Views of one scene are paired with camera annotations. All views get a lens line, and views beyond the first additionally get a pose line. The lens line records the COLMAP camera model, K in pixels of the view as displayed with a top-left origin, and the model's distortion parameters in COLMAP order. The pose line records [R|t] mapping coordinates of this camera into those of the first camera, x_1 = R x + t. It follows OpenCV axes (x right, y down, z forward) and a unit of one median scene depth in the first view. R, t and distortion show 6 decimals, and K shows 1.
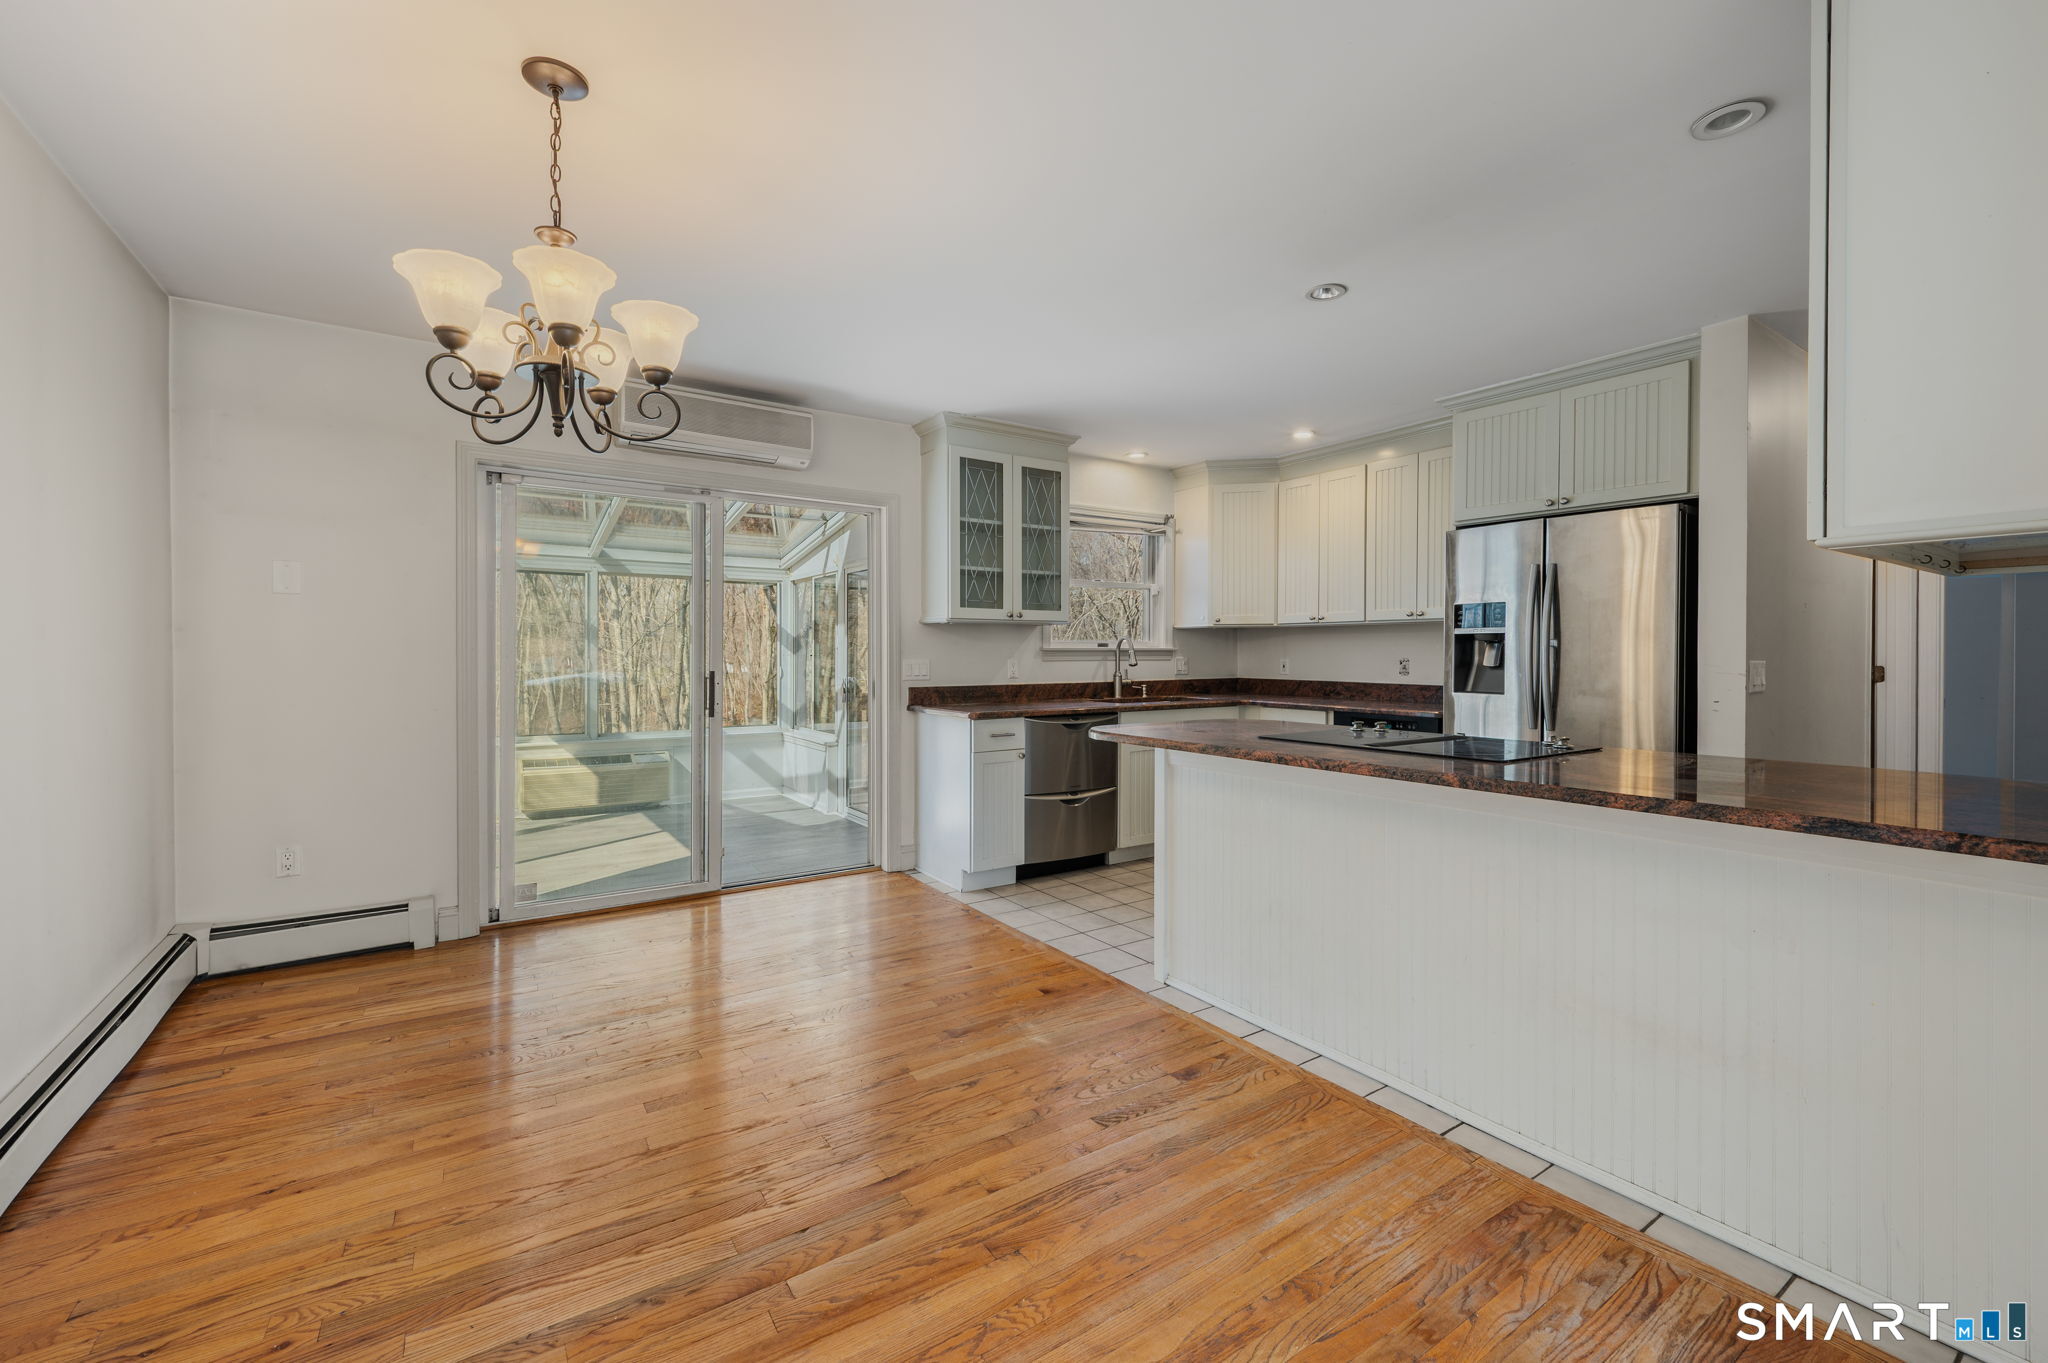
lens RADIAL K [[786.5, 0, 1015.5], [0, 786.5, 664.3], [0, 0, 1]] dist [0.001468, -0.000049]
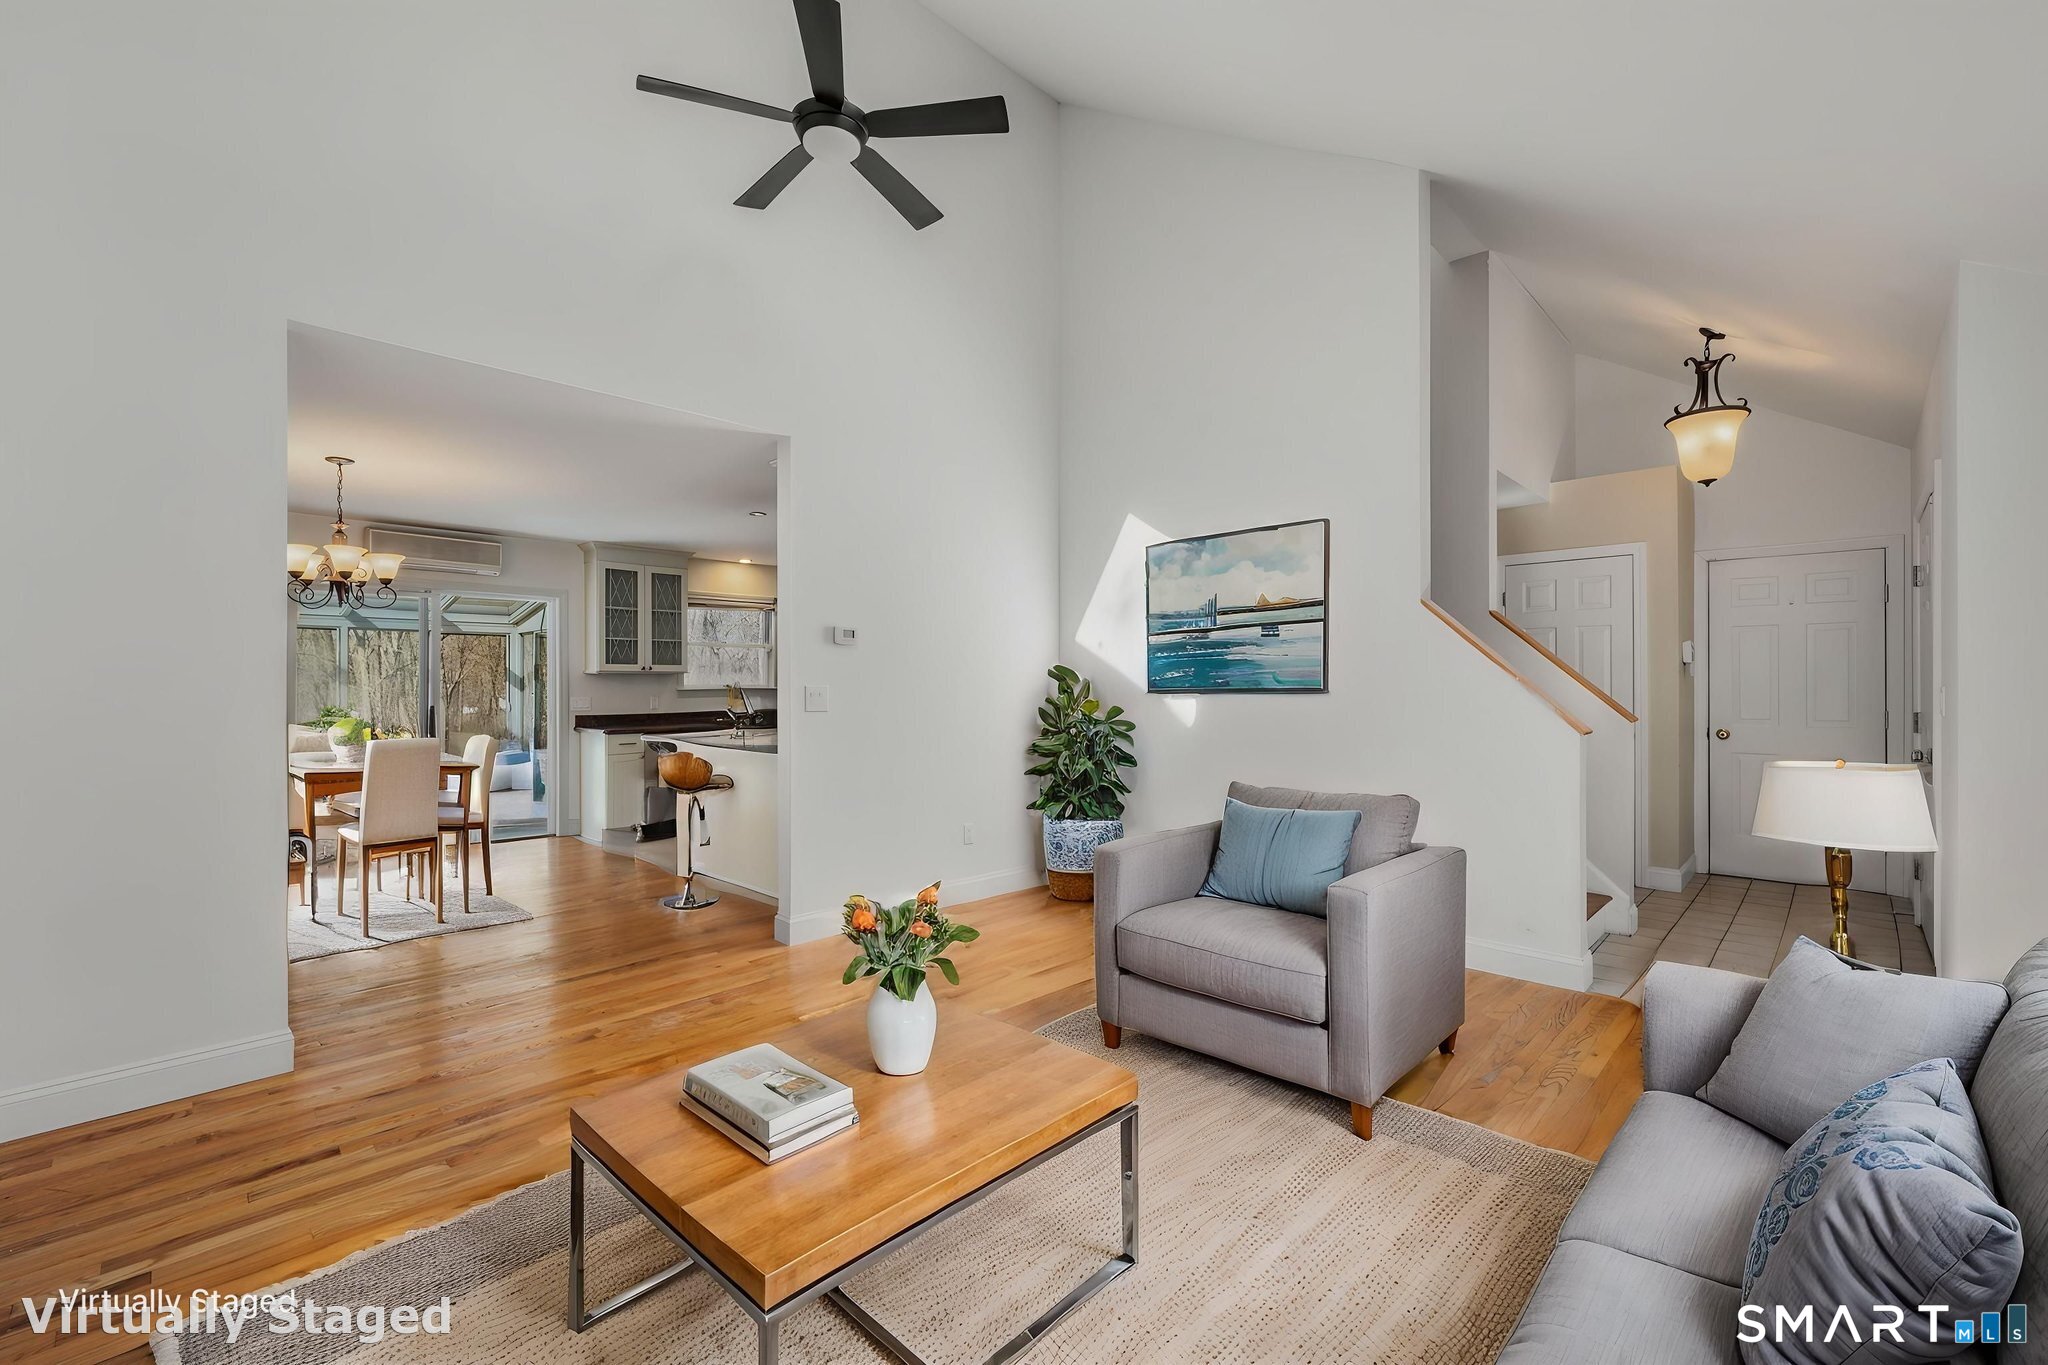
lens RADIAL K [[847.6, 0, 1012.2], [0, 847.6, 689.3], [0, 0, 1]] dist [-0.027229, -0.000124]
pose [[0.981311, -0.002694, 0.192408, 0.382043], [0.004715, 0.999938, -0.010050, -0.000808], [-0.192369, 0.010769, 0.981264, -0.763443]]
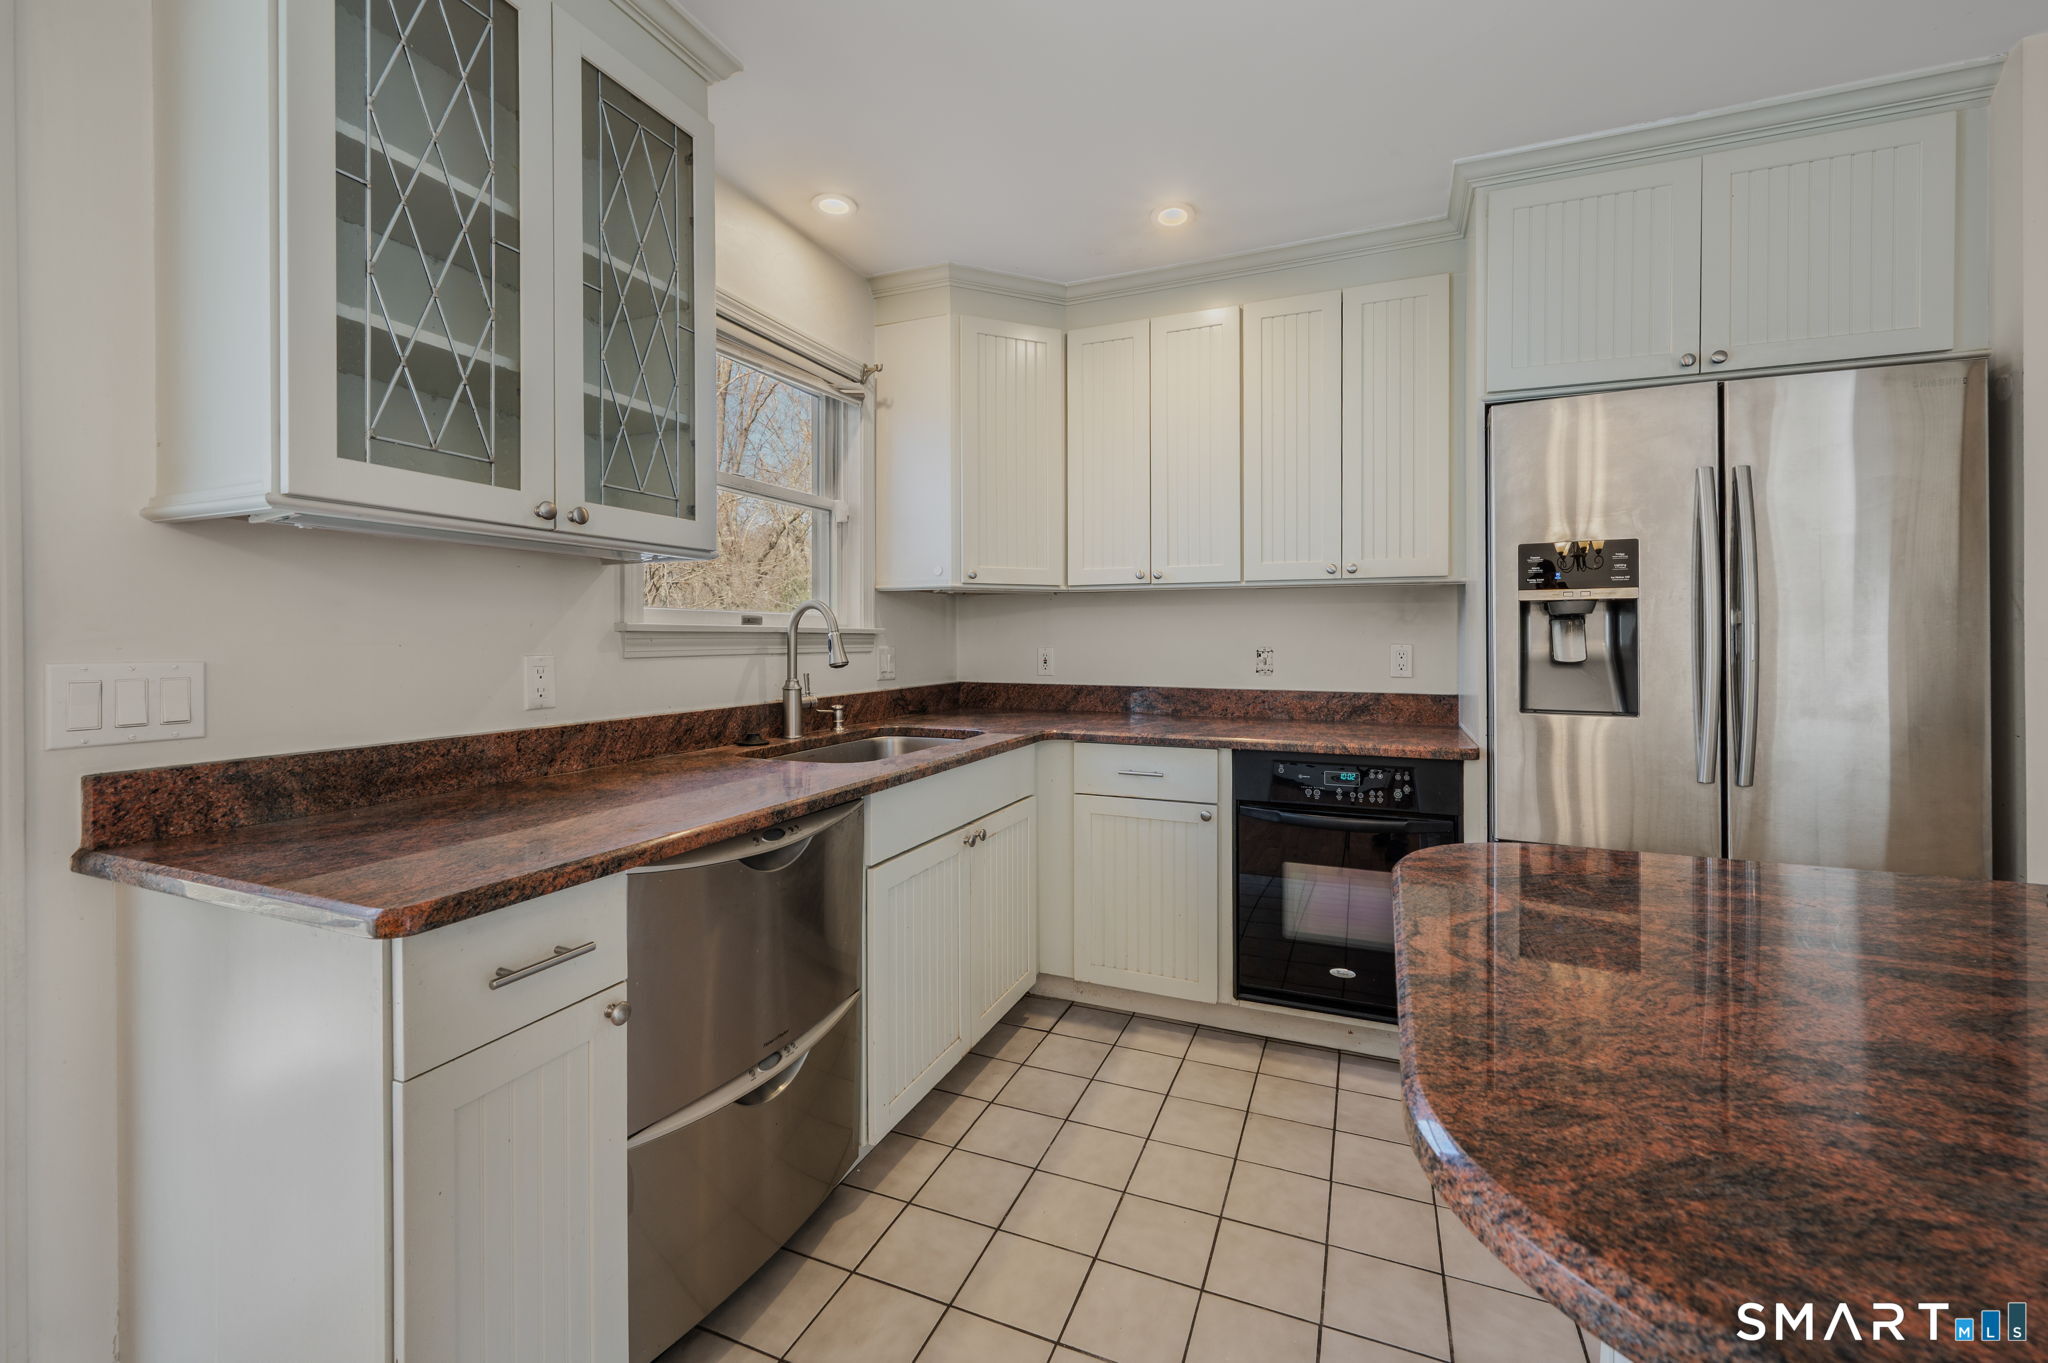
lens RADIAL K [[844.9, 0, 985.0], [0, 844.9, 639.0], [0, 0, 1]] dist [0.008106, -0.000068]
pose [[0.850346, 0.000085, 0.526224, -0.034434], [0.007870, 0.999886, -0.012879, -0.007749], [-0.526166, 0.015093, 0.850248, 0.617102]]
